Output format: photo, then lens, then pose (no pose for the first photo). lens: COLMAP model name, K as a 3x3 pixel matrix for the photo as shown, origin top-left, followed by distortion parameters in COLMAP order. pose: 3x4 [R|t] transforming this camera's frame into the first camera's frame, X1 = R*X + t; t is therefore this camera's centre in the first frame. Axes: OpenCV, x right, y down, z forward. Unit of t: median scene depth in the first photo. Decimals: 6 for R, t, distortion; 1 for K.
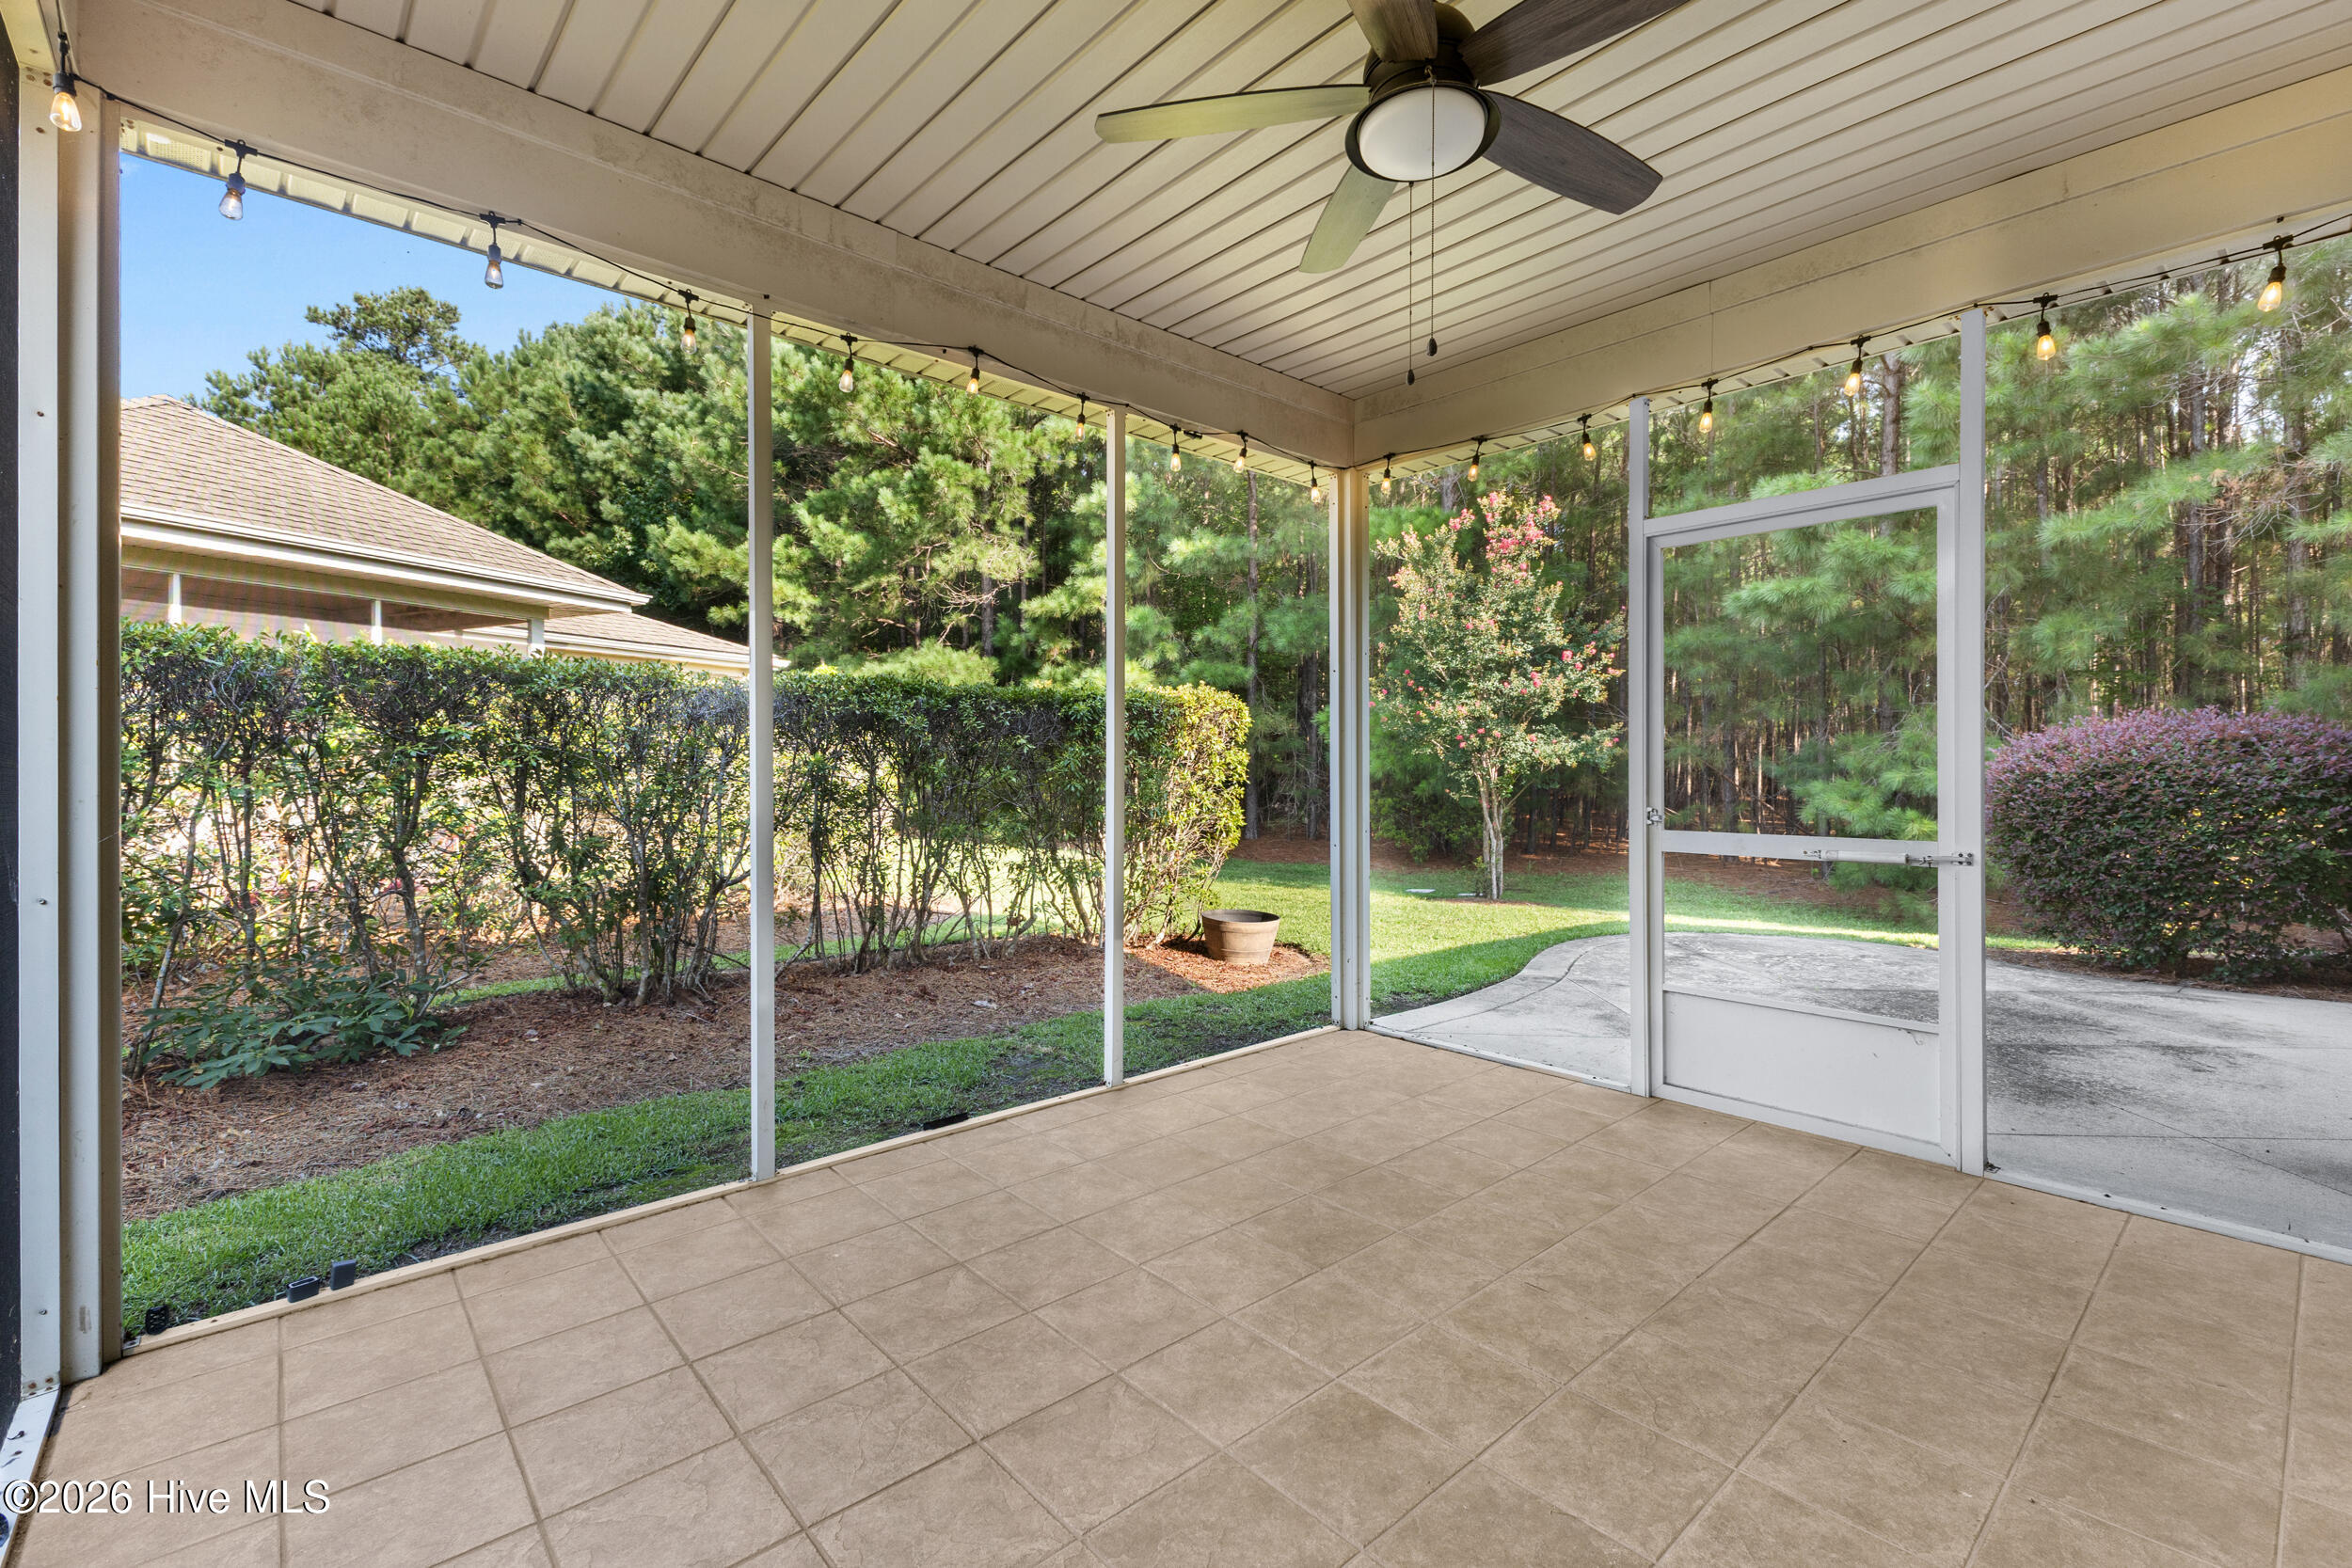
lens RADIAL K [[1023.5, 0, 1179.7], [0, 1023.5, 757.8], [0, 0, 1]] dist [0.008692, -0.000334]
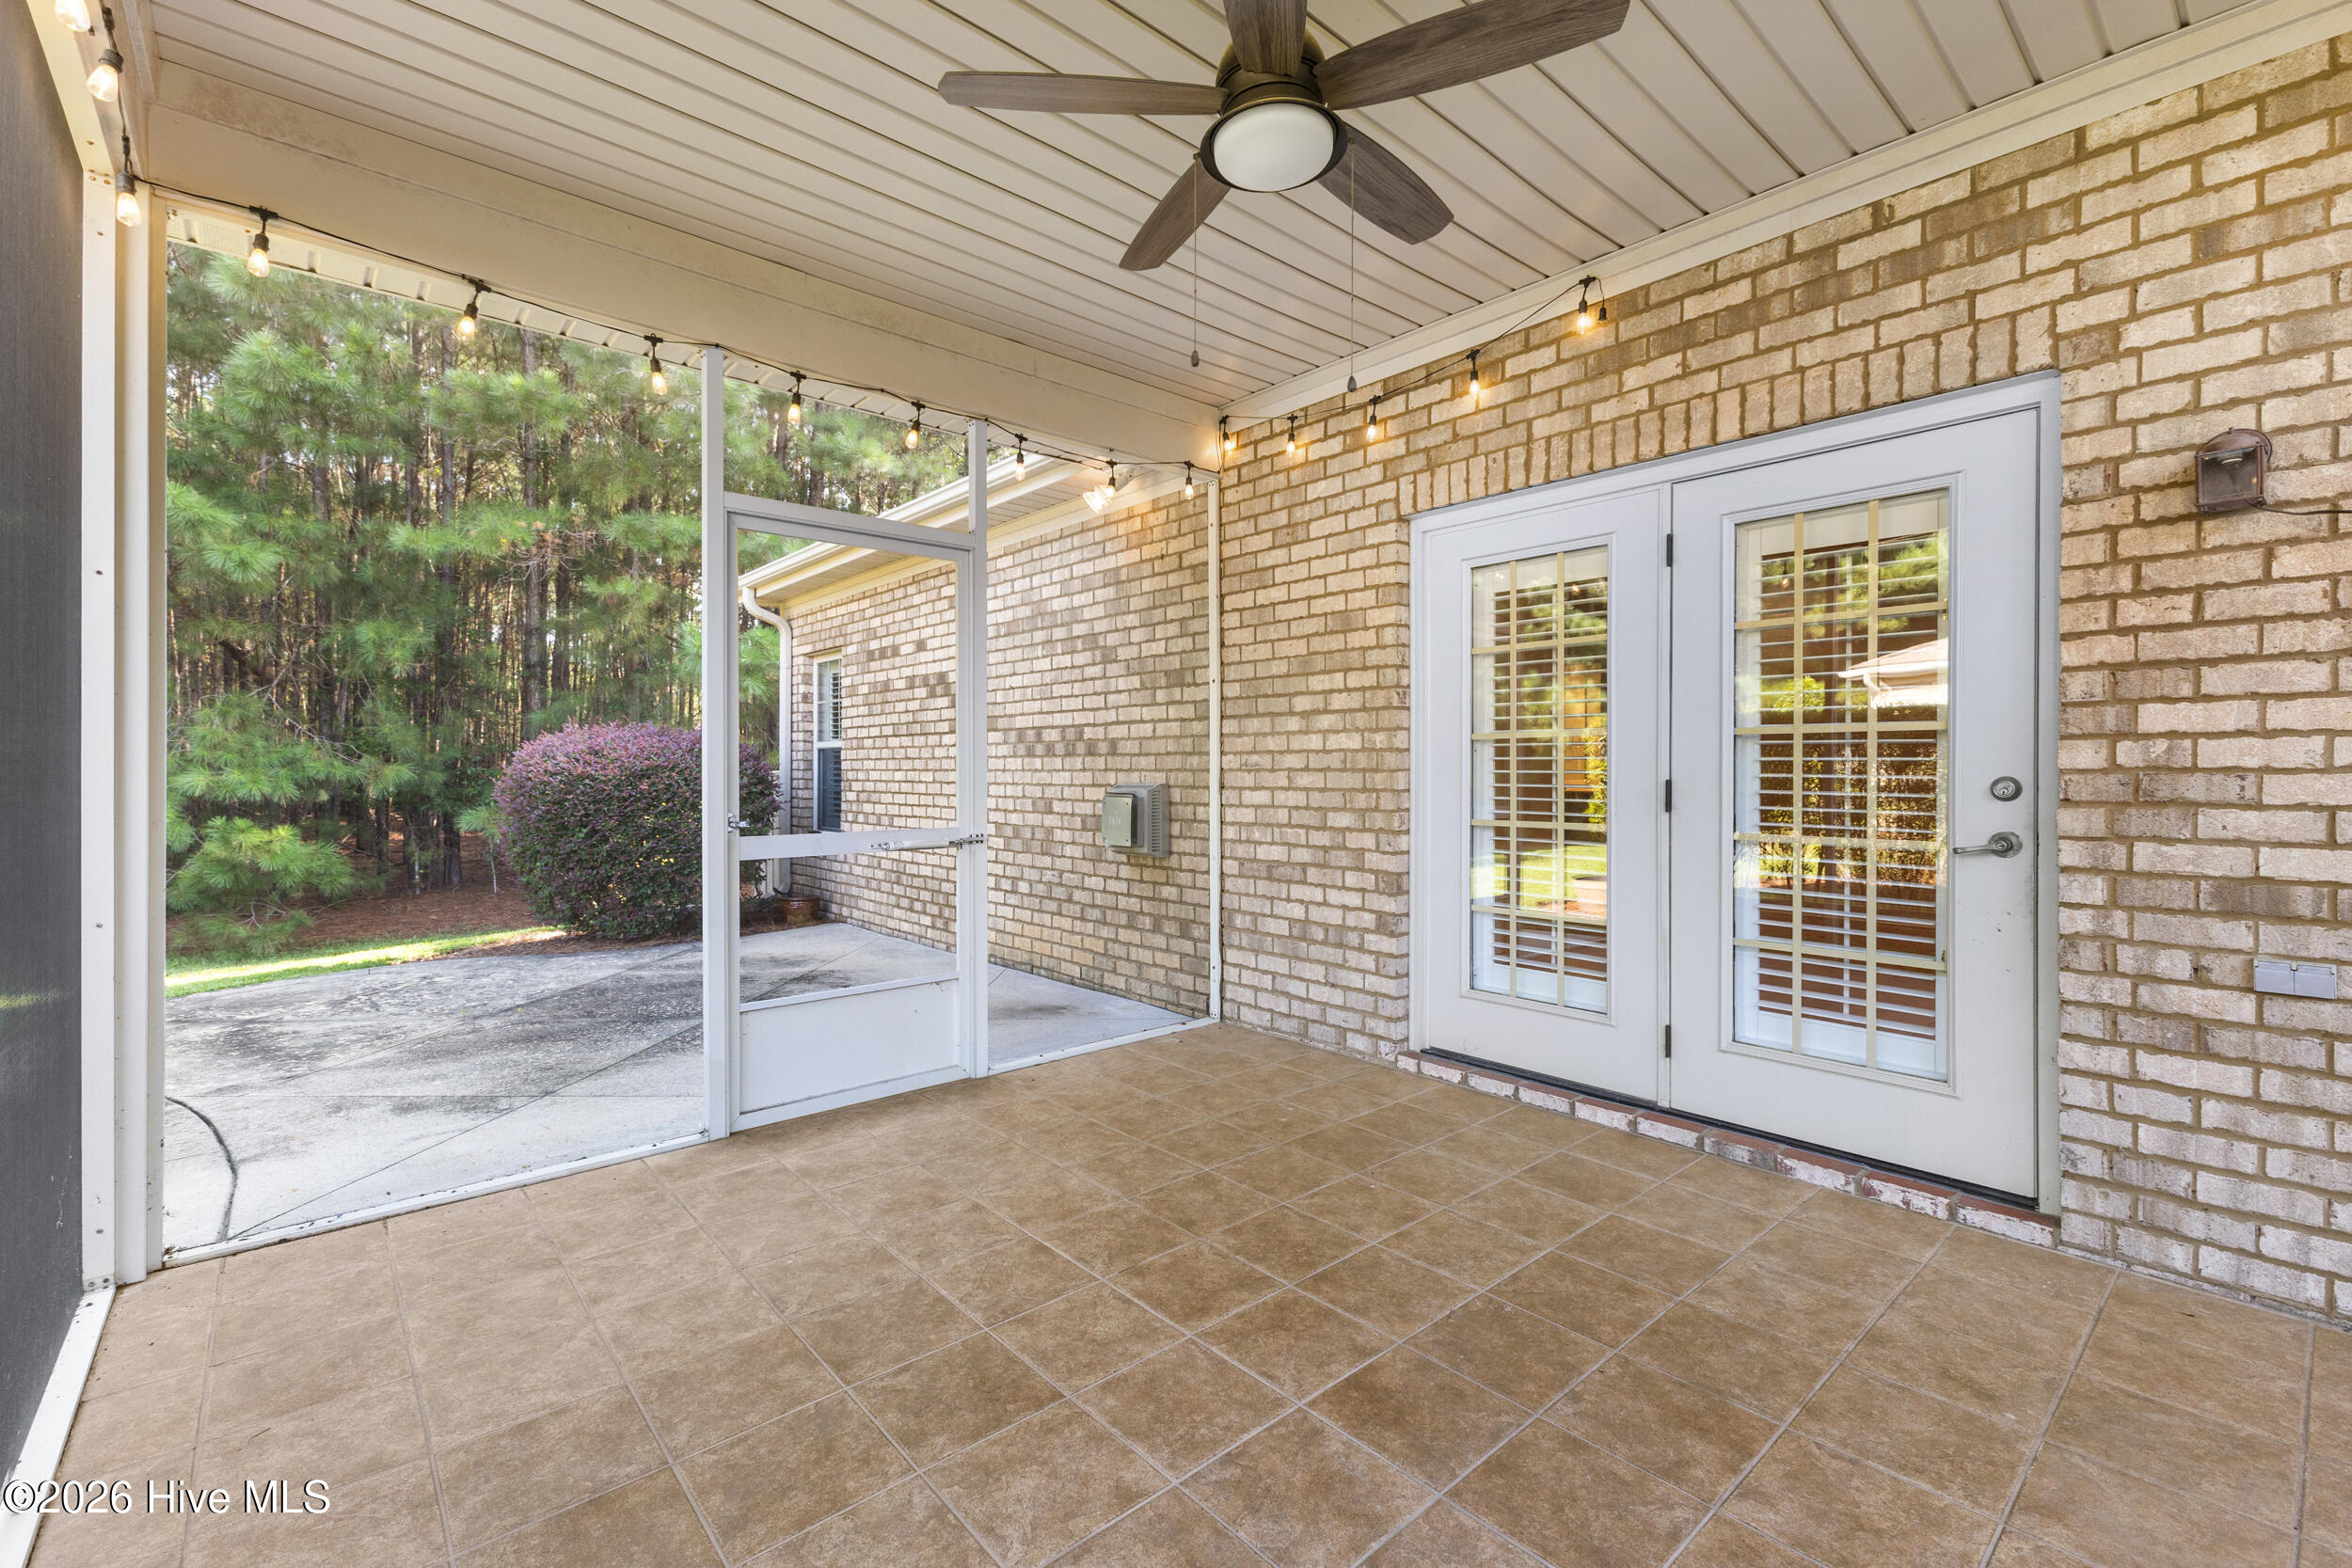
lens RADIAL K [[1023.5, 0, 1179.7], [0, 1023.5, 757.8], [0, 0, 1]] dist [0.008692, -0.000334]
pose [[-0.000053, 0.013043, 0.999915, -0.592054], [-0.007747, 0.999885, -0.013043, 0.012934], [-0.999970, -0.007747, 0.000048, 0.817716]]
